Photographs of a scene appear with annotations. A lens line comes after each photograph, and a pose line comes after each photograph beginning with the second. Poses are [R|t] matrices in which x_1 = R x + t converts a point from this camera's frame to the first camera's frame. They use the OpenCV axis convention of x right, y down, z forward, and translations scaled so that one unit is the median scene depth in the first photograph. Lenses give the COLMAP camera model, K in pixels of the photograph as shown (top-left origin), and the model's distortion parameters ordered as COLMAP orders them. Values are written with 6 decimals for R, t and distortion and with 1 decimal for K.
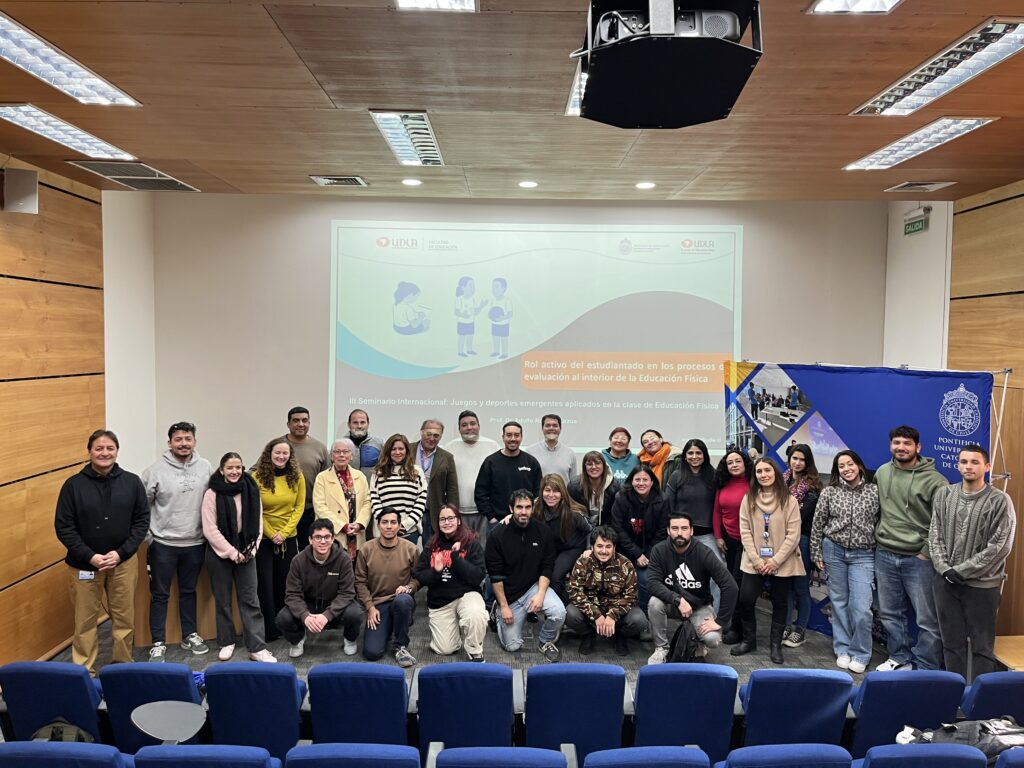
lens RADIAL K [[781.2, 0, 514.6], [0, 781.2, 381.2], [0, 0, 1]] dist [0.002801, 0.000052]
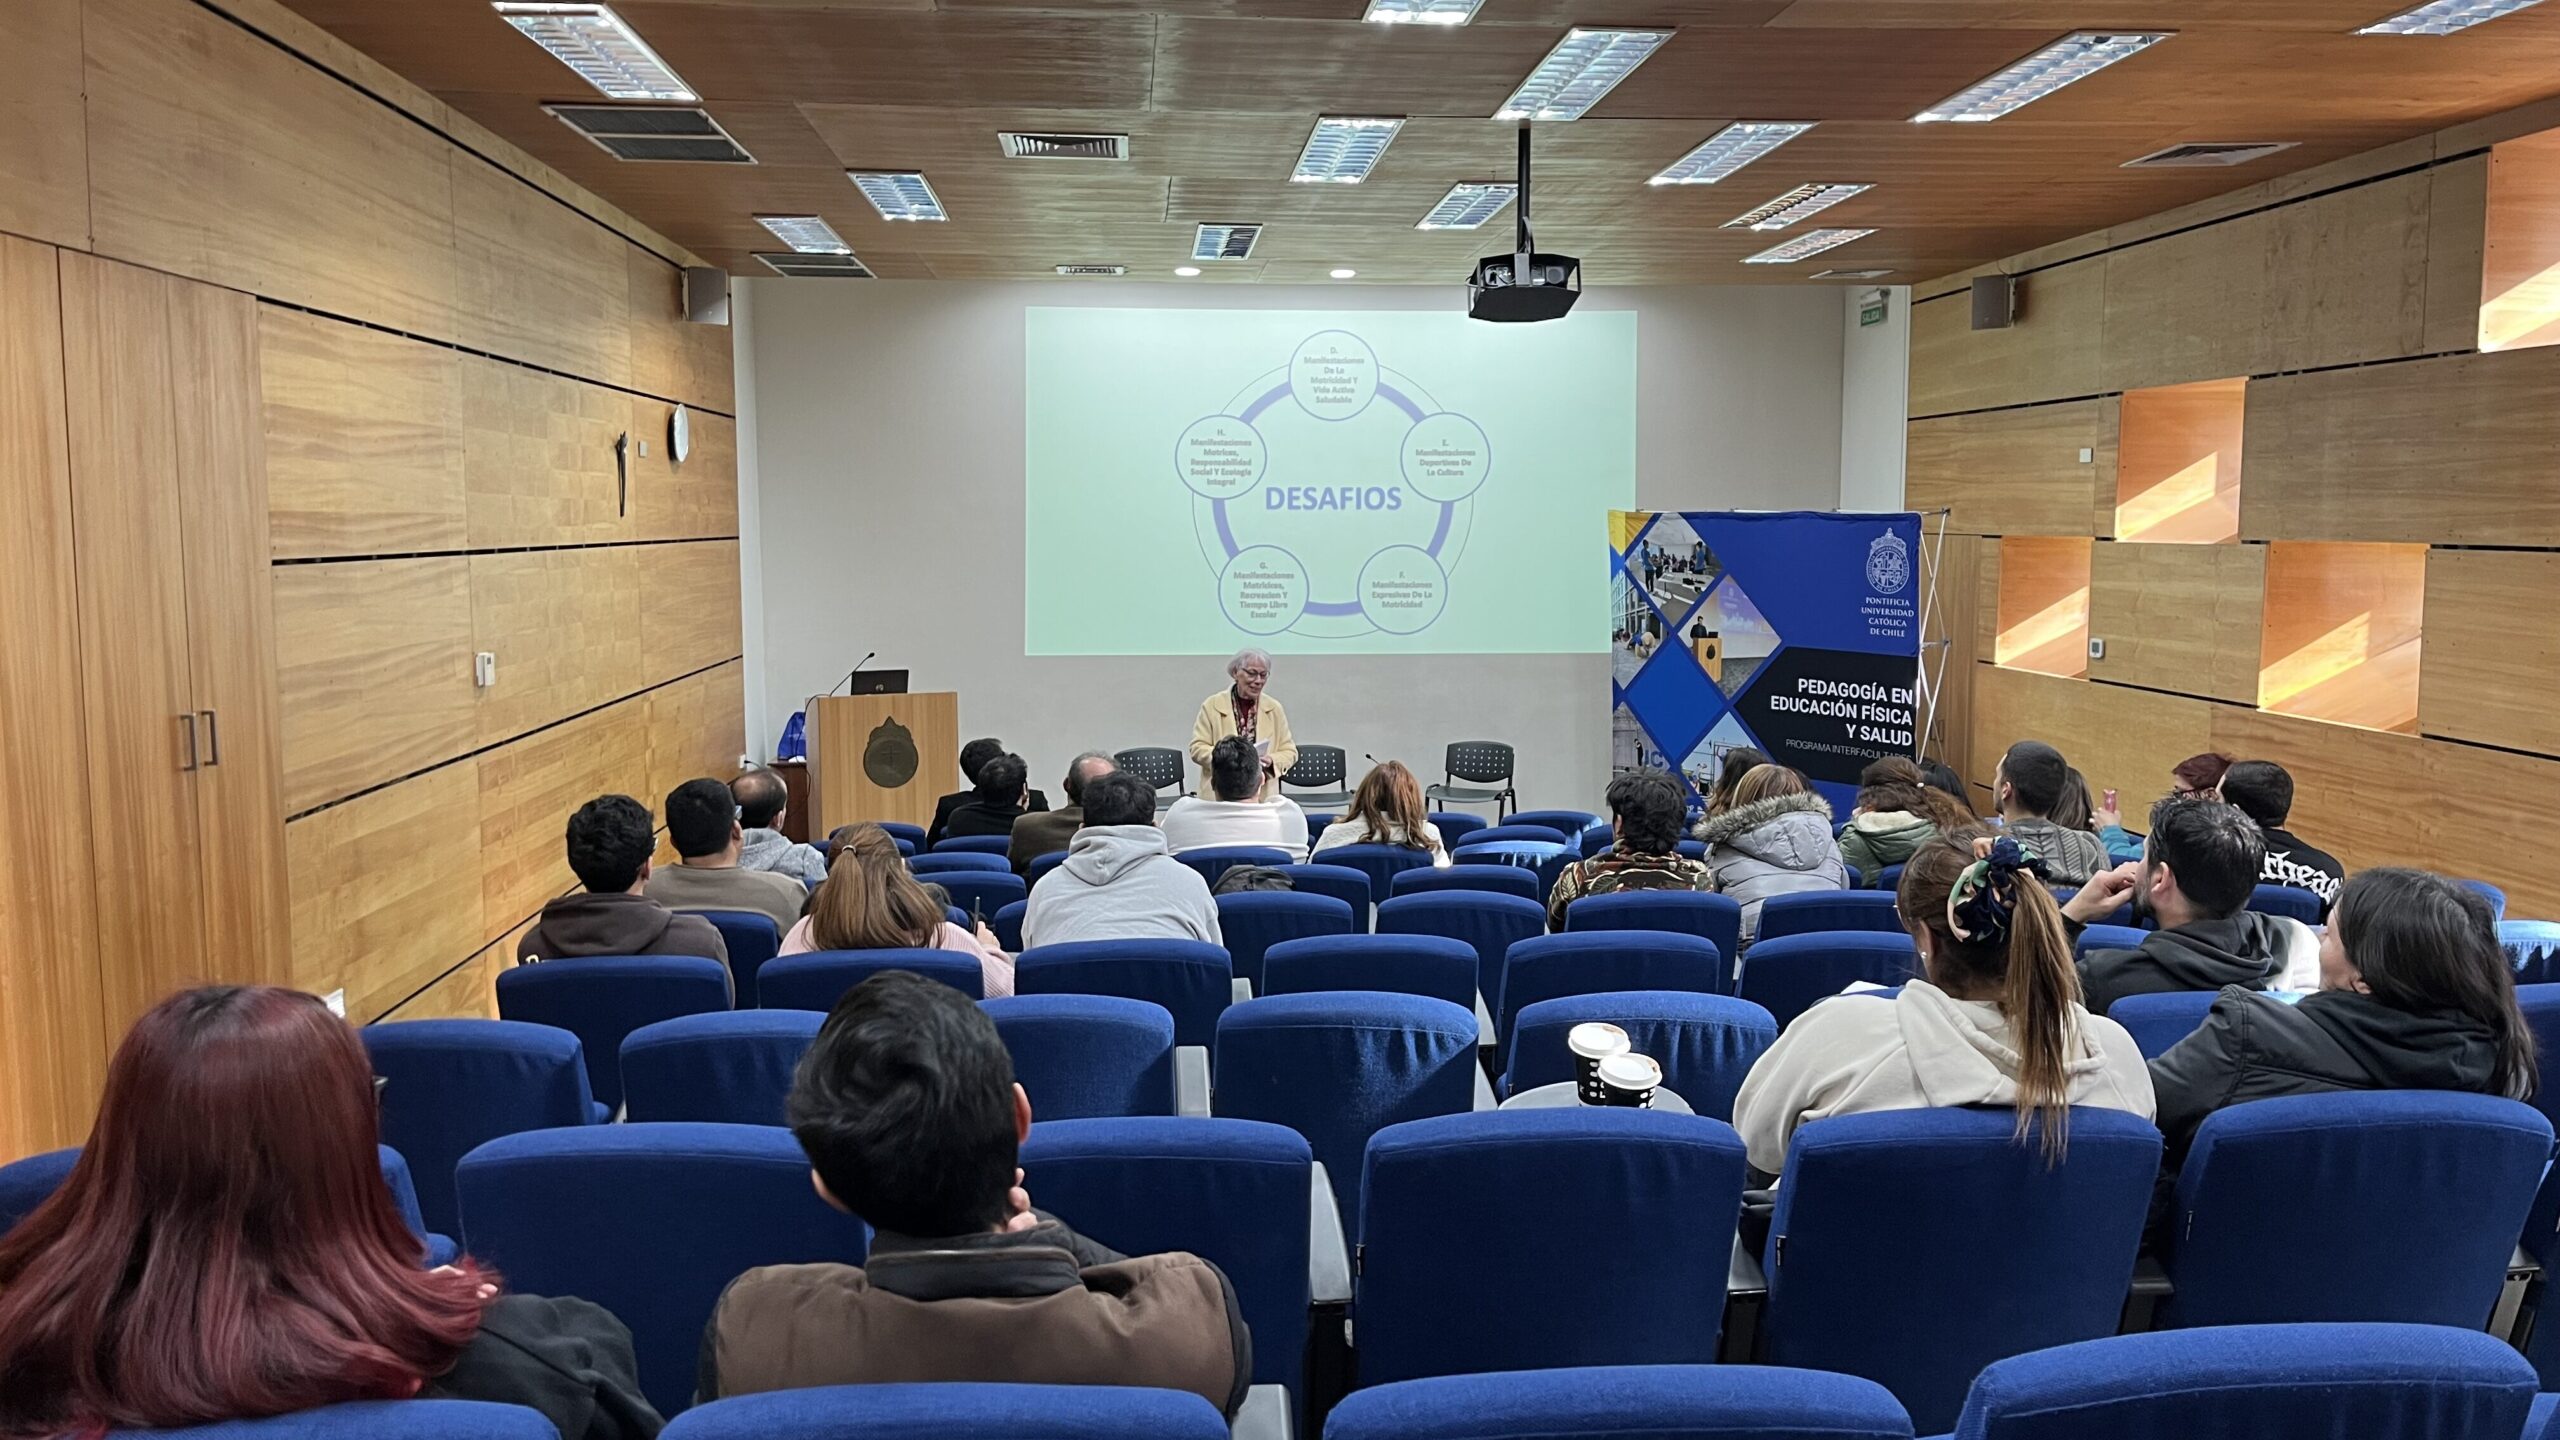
lens RADIAL K [[1923.0, 0, 1272.1], [0, 1923.0, 719.5], [0, 0, 1]] dist [0.006915, 0.000620]
pose [[0.997990, -0.020415, 0.059996, -0.149783], [0.016887, 0.998131, 0.058728, 0.058516], [-0.061083, -0.057597, 0.996469, -0.762971]]
